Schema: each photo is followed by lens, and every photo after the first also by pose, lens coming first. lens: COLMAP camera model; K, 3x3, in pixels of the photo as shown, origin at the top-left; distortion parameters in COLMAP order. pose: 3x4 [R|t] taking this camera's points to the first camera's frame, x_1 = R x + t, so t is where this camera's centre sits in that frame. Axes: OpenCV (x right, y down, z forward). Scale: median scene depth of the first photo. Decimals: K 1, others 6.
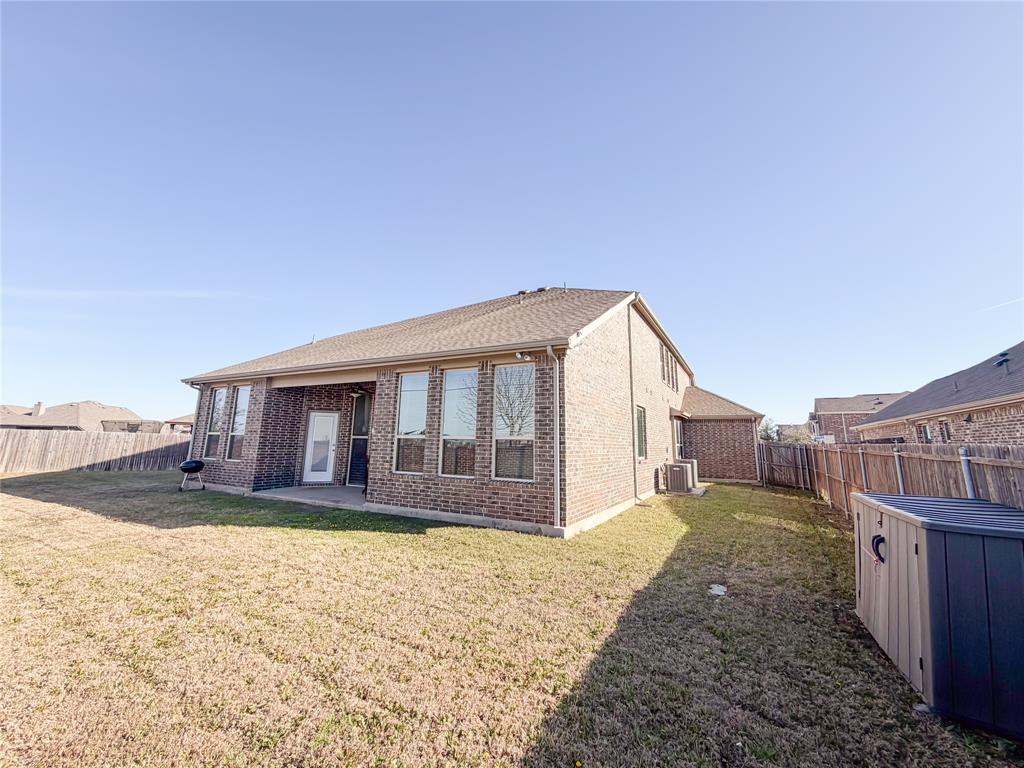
lens RADIAL K [[439.1, 0, 510.4], [0, 439.1, 388.2], [0, 0, 1]] dist [-0.018910, 0.000201]
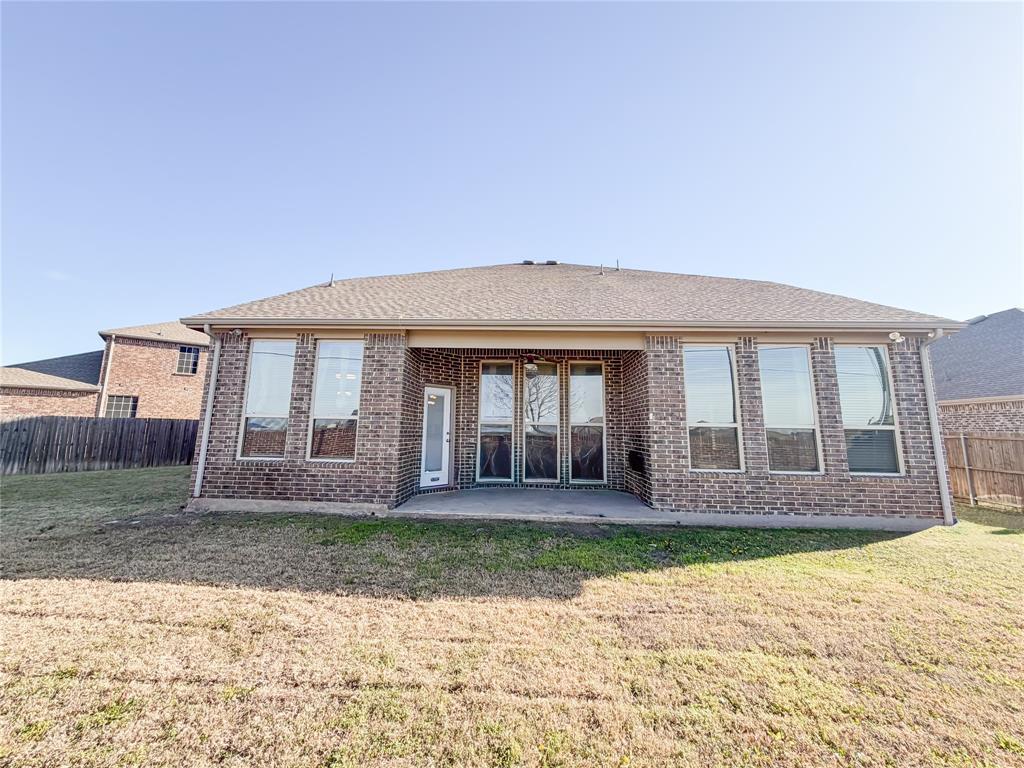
lens RADIAL K [[439.1, 0, 512.4], [0, 439.1, 385.4], [0, 0, 1]] dist [-0.018910, 0.000201]
pose [[0.902281, 0.044251, 0.428871, -0.810019], [-0.057360, 0.998197, 0.017684, 0.042532], [-0.427316, -0.040556, 0.903192, 0.406738]]
